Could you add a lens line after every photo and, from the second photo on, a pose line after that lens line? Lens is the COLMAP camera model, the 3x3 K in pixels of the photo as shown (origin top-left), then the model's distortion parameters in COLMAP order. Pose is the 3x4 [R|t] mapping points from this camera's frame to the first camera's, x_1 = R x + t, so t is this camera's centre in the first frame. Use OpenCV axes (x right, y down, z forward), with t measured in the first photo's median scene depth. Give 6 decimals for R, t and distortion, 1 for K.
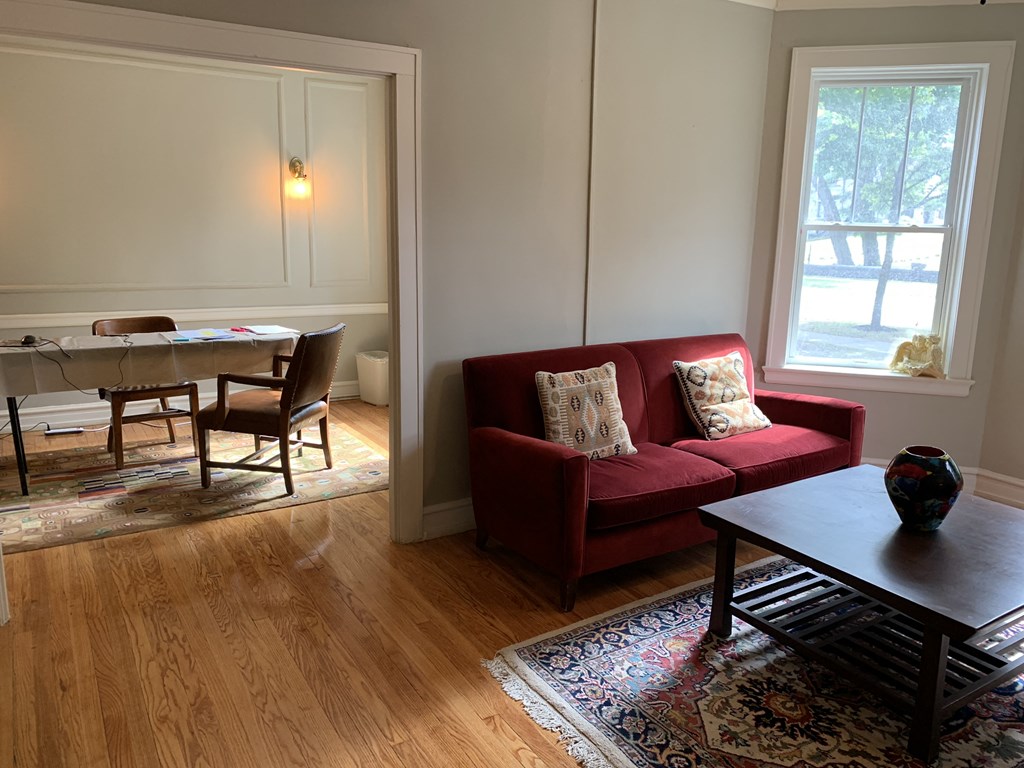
lens RADIAL K [[774.7, 0, 522.8], [0, 774.7, 369.2], [0, 0, 1]] dist [0.024915, -0.029587]
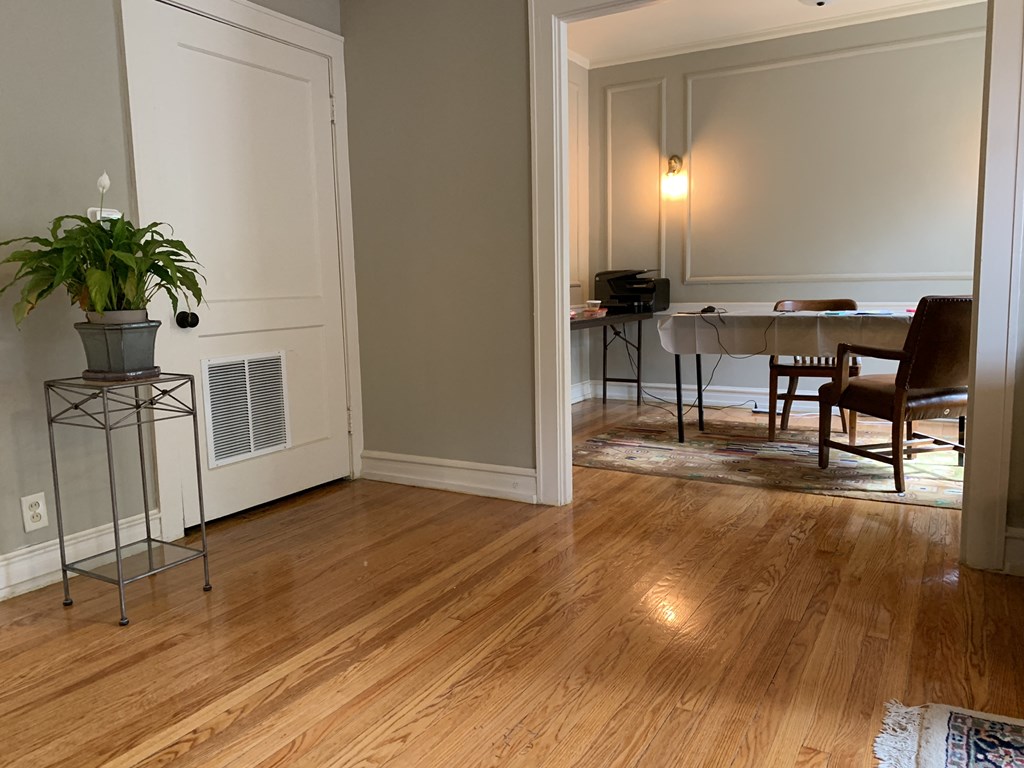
lens RADIAL K [[774.7, 0, 516.0], [0, 774.7, 382.9], [0, 0, 1]] dist [0.024915, -0.029587]
pose [[0.488375, 0.087347, -0.868251, 0.321451], [-0.131539, 0.990978, 0.025706, 0.113034], [0.862663, 0.101655, 0.495458, 0.316015]]
